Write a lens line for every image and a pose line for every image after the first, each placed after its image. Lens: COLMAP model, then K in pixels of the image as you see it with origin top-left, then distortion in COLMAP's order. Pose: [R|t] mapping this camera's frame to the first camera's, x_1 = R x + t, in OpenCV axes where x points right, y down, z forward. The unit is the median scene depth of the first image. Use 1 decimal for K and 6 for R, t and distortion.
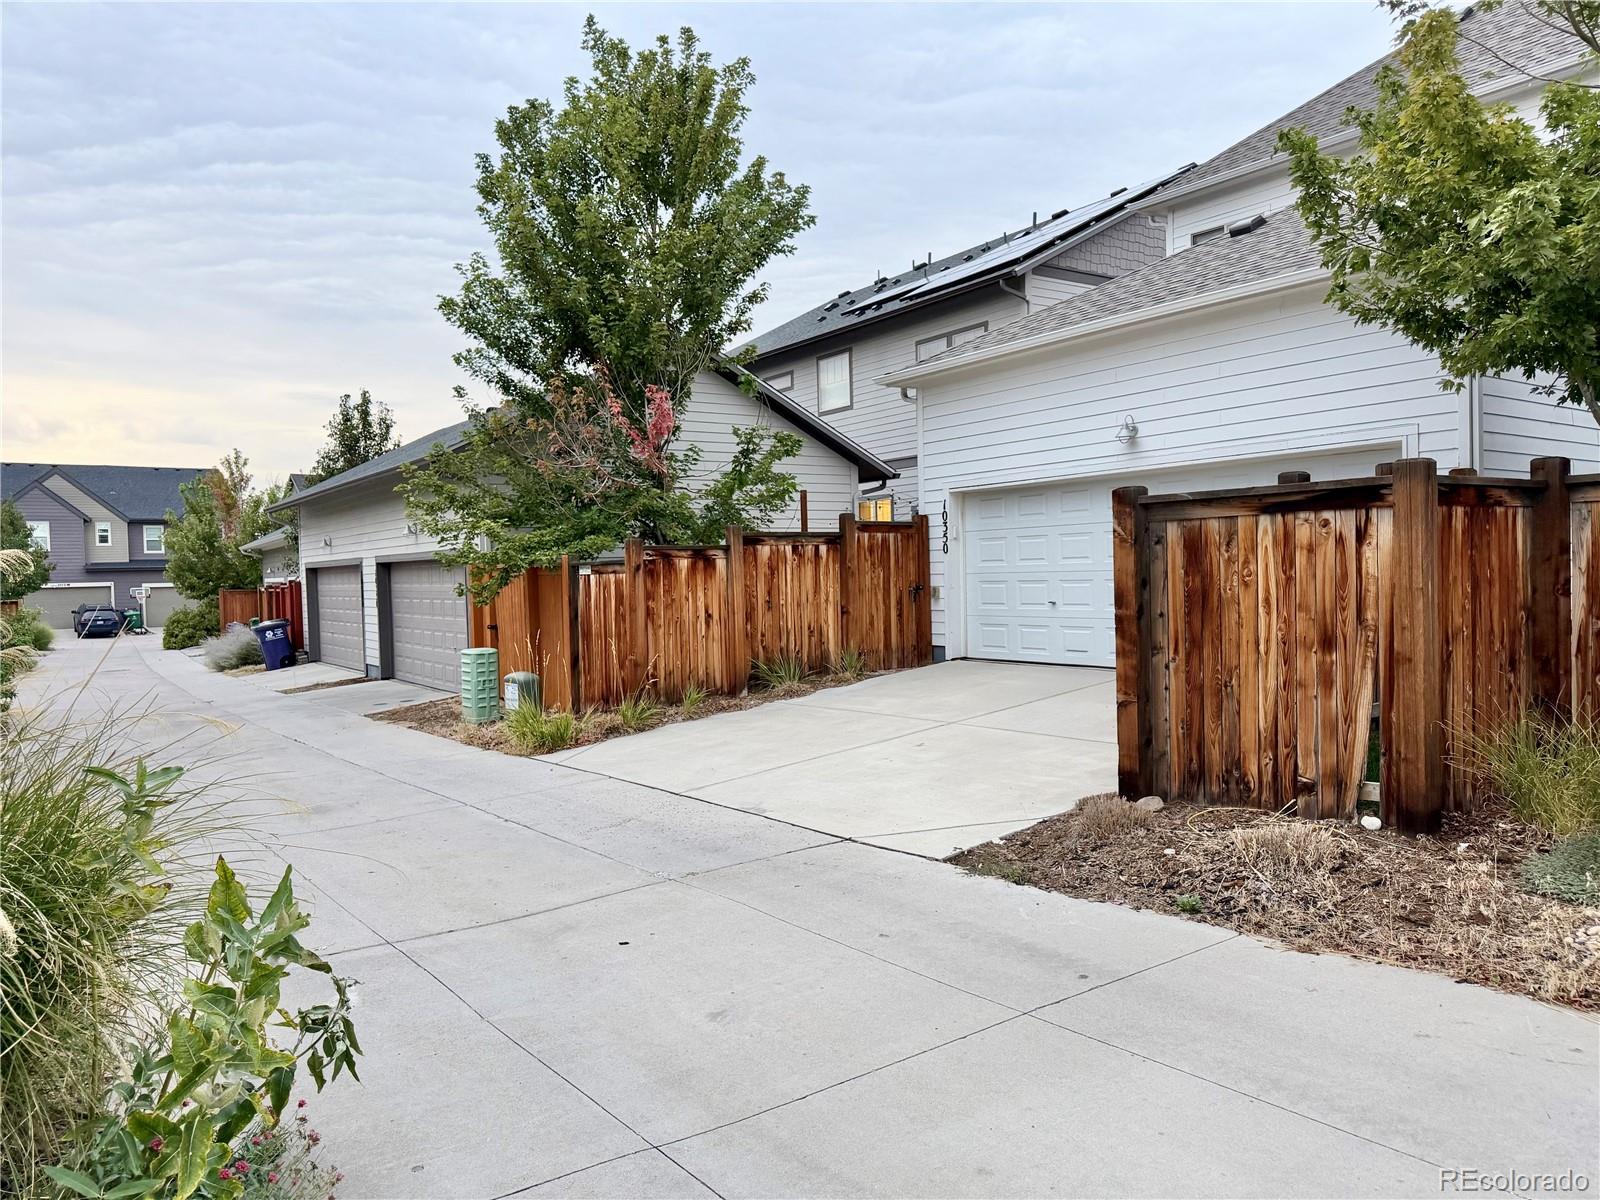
lens RADIAL K [[1123.2, 0, 800.0], [0, 1123.2, 600.0], [0, 0, 1]] dist [0.185585, -0.352227]
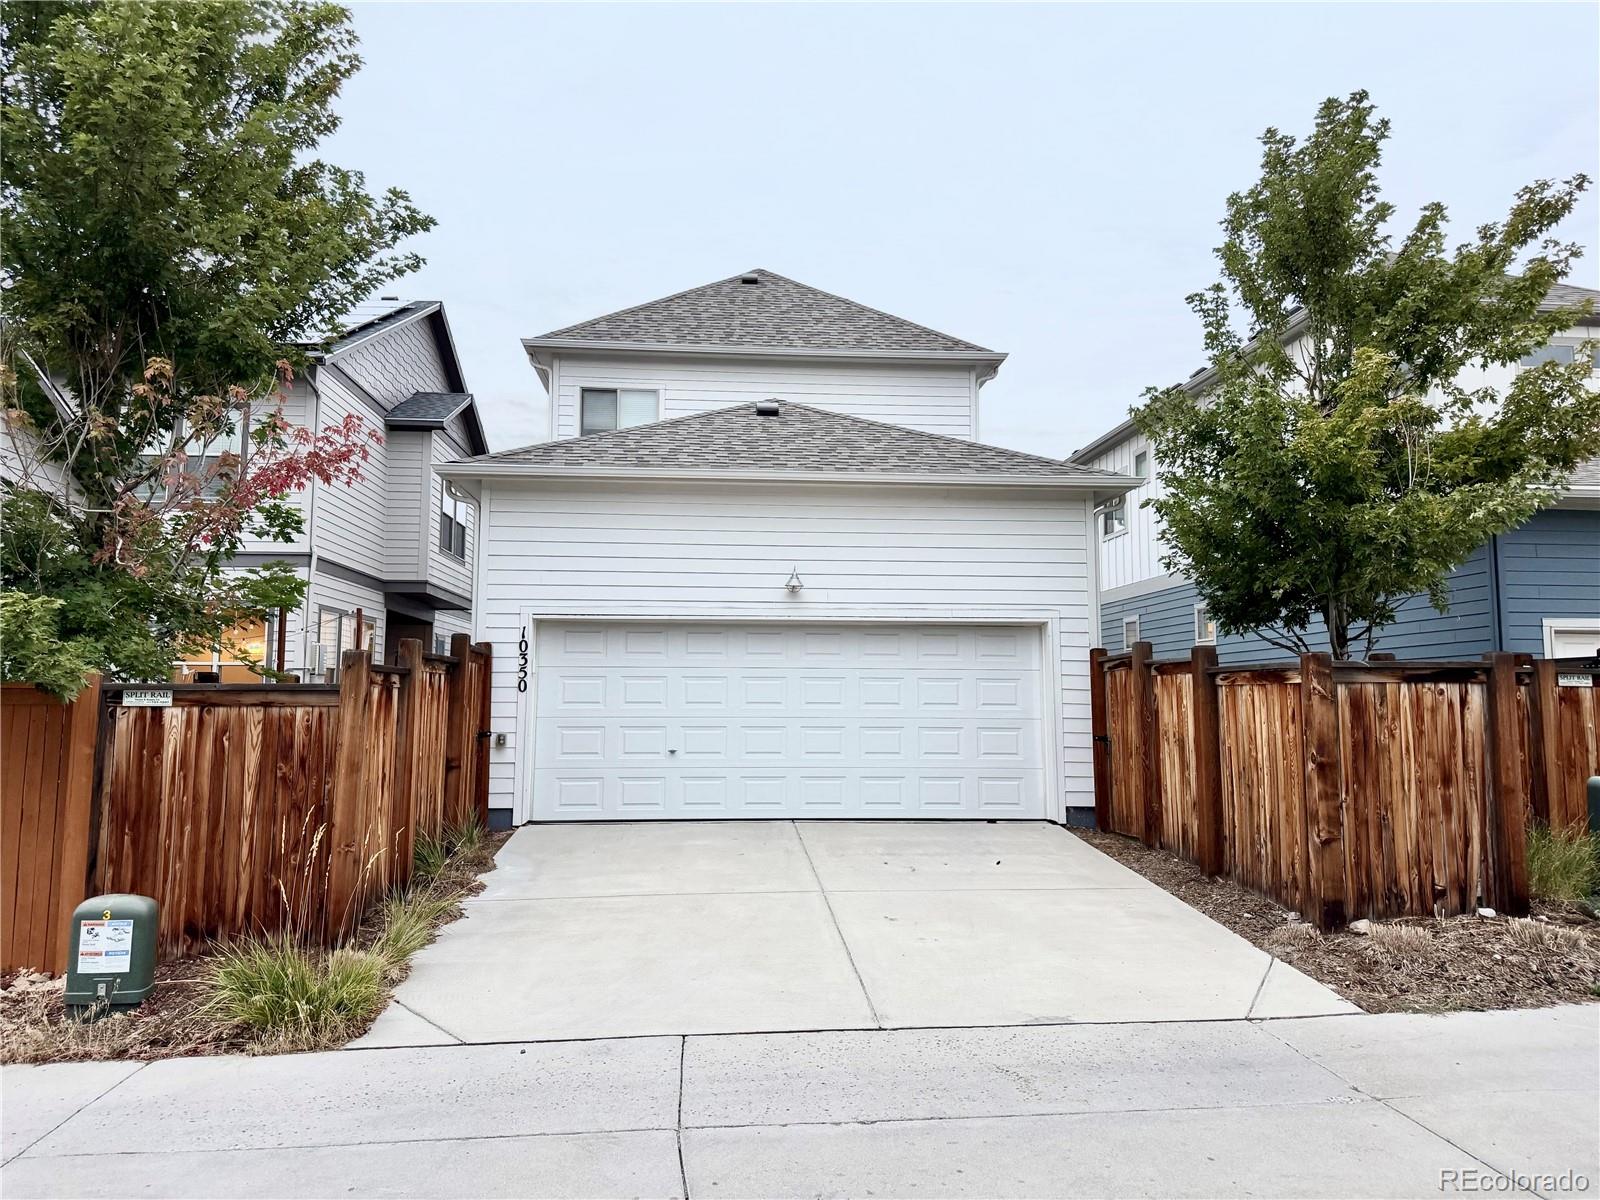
lens RADIAL K [[1126.8, 0, 799.8], [0, 1126.8, 569.4], [0, 0, 1]] dist [0.002334, -0.002714]
pose [[0.536996, 0.129195, 0.833633, -1.039248], [0.001865, 0.988019, -0.154323, -0.004967], [-0.843583, 0.084426, 0.530321, 0.875148]]
